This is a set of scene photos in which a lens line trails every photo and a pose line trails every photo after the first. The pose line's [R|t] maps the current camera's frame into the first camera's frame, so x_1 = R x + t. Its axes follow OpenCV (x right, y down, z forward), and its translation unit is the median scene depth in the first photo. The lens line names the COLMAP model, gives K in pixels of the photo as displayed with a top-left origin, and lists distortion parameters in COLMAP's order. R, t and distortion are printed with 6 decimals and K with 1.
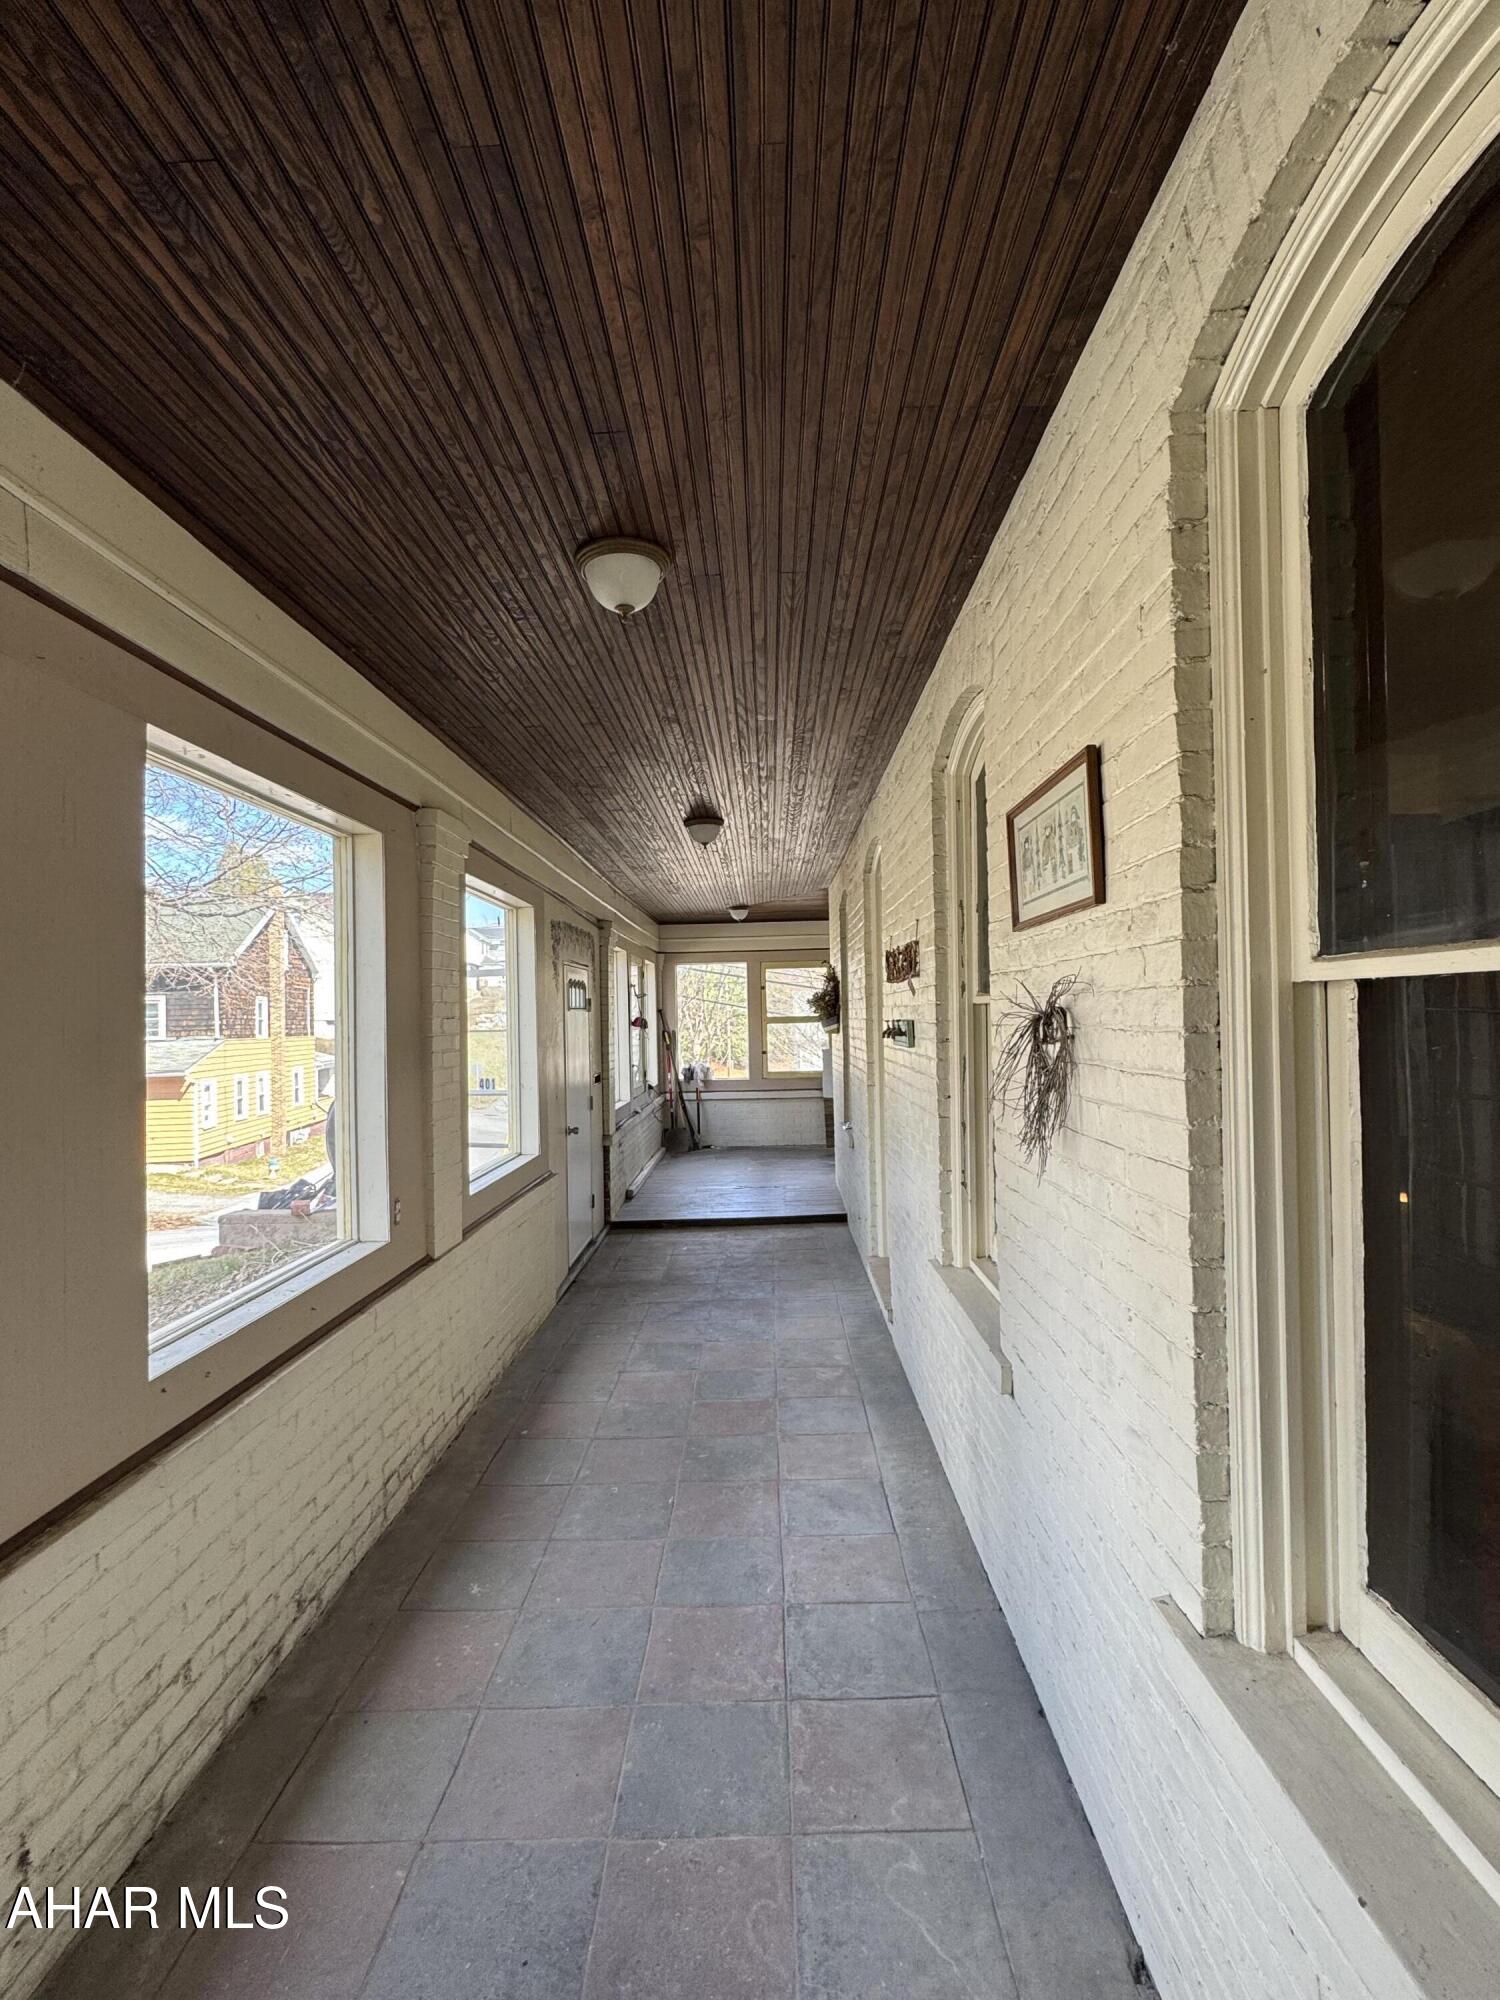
lens RADIAL K [[874.7, 0, 755.8], [0, 874.7, 1005.5], [0, 0, 1]] dist [-0.000079, 0.000038]
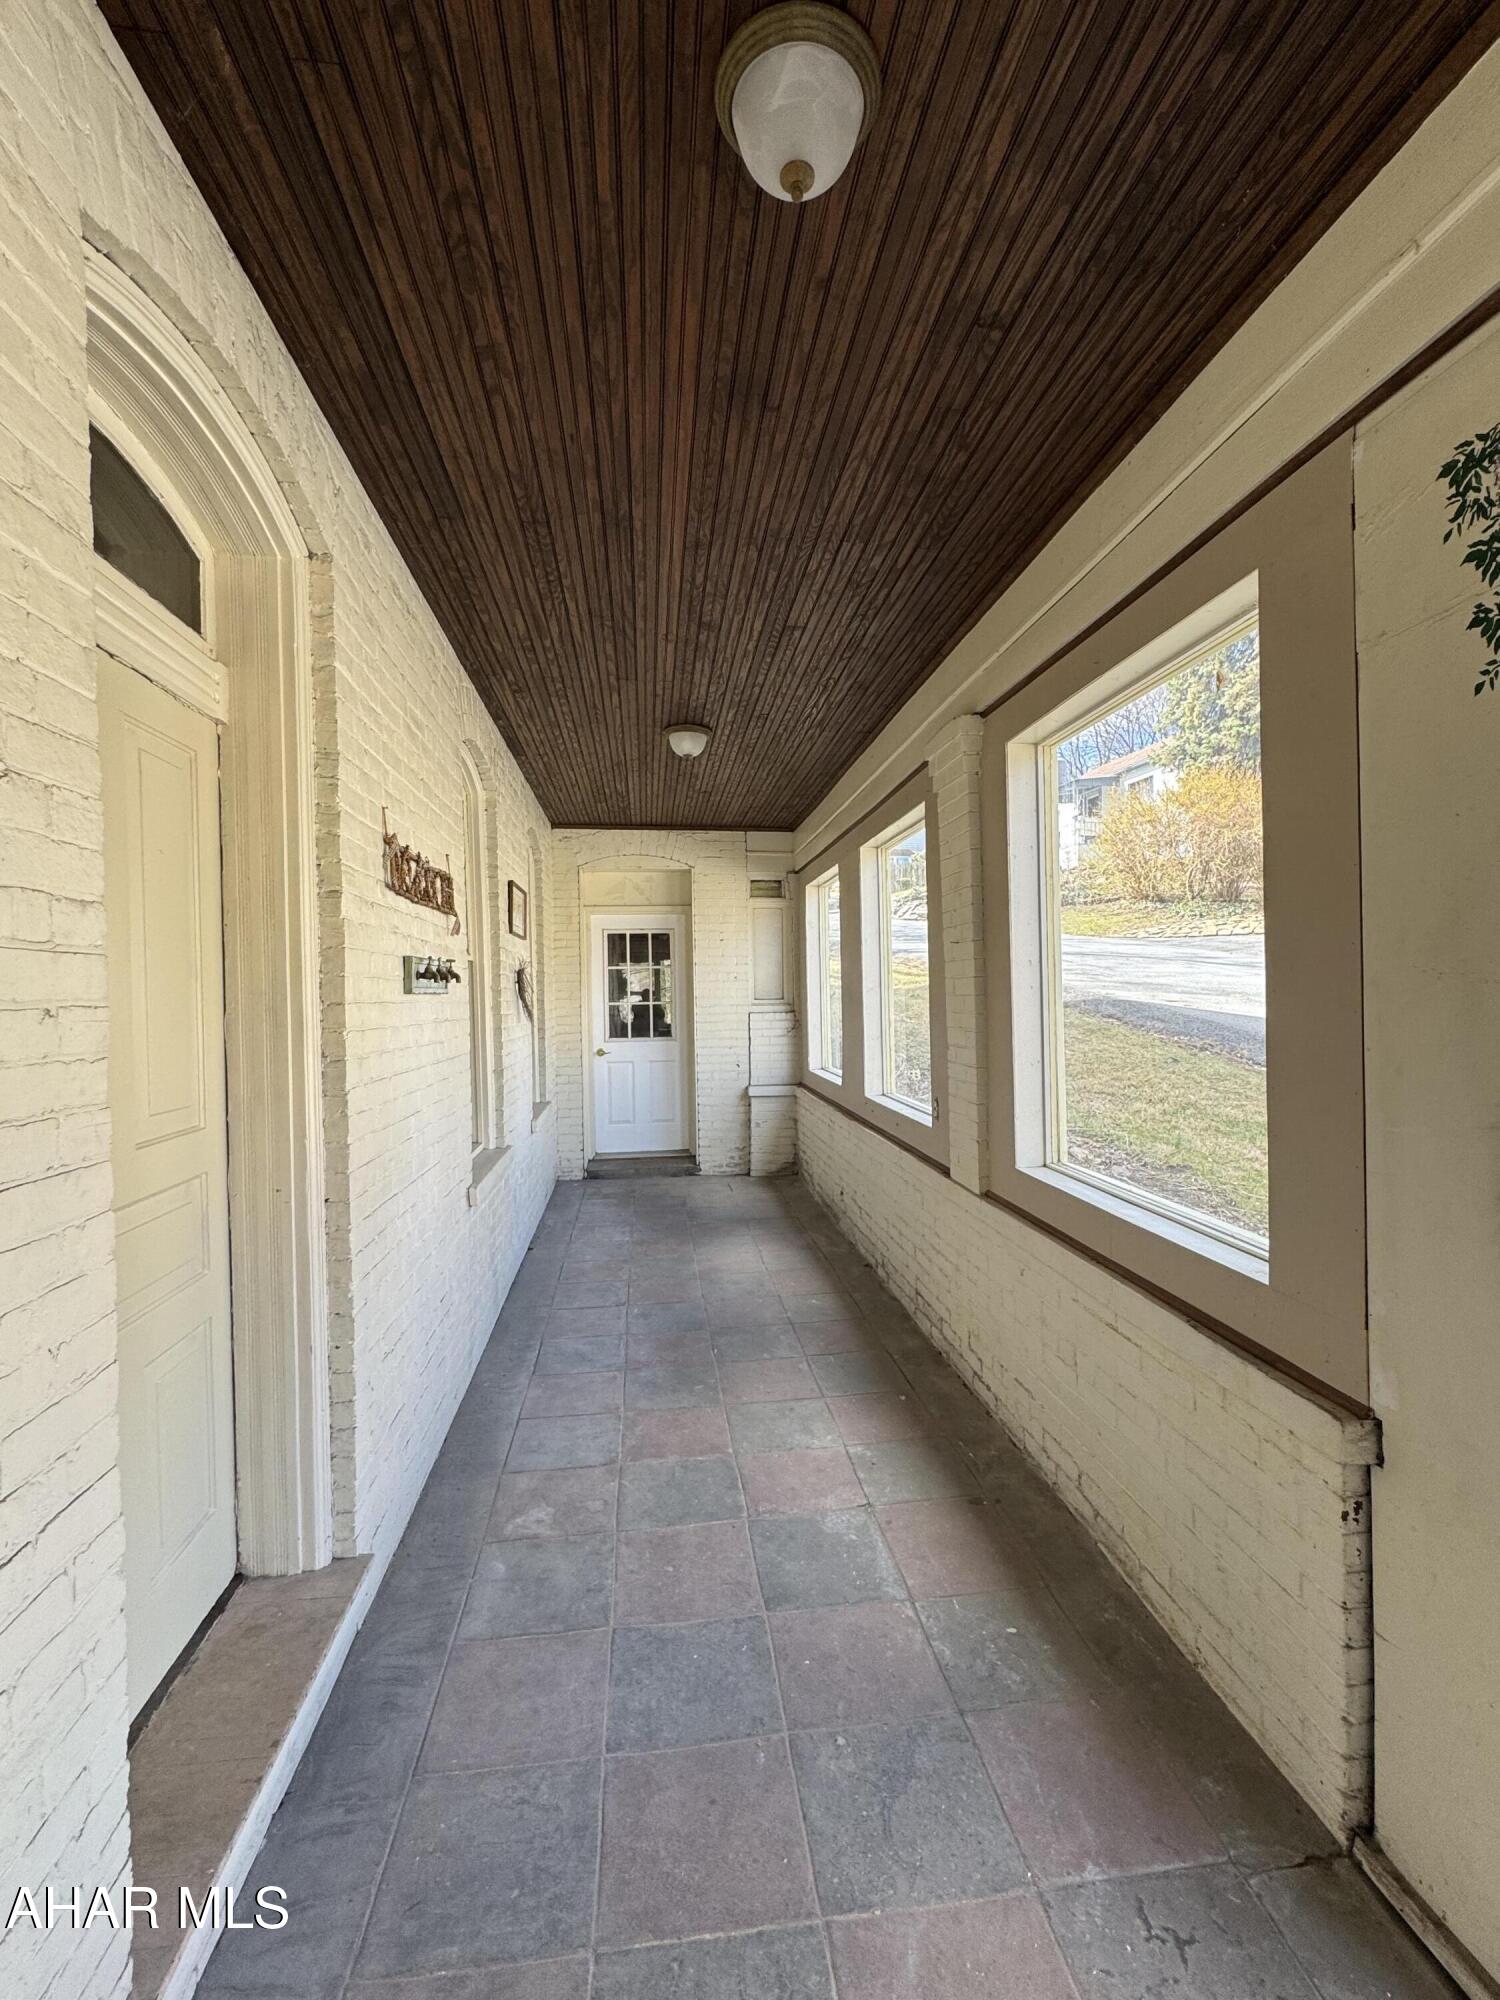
lens RADIAL K [[874.7, 0, 752.3], [0, 874.7, 990.1], [0, 0, 1]] dist [-0.000079, 0.000038]
pose [[-0.990198, 0.042509, -0.133045, -0.006003], [0.044724, 0.998905, -0.013701, 0.071688], [0.132317, -0.019517, -0.991015, 1.947657]]
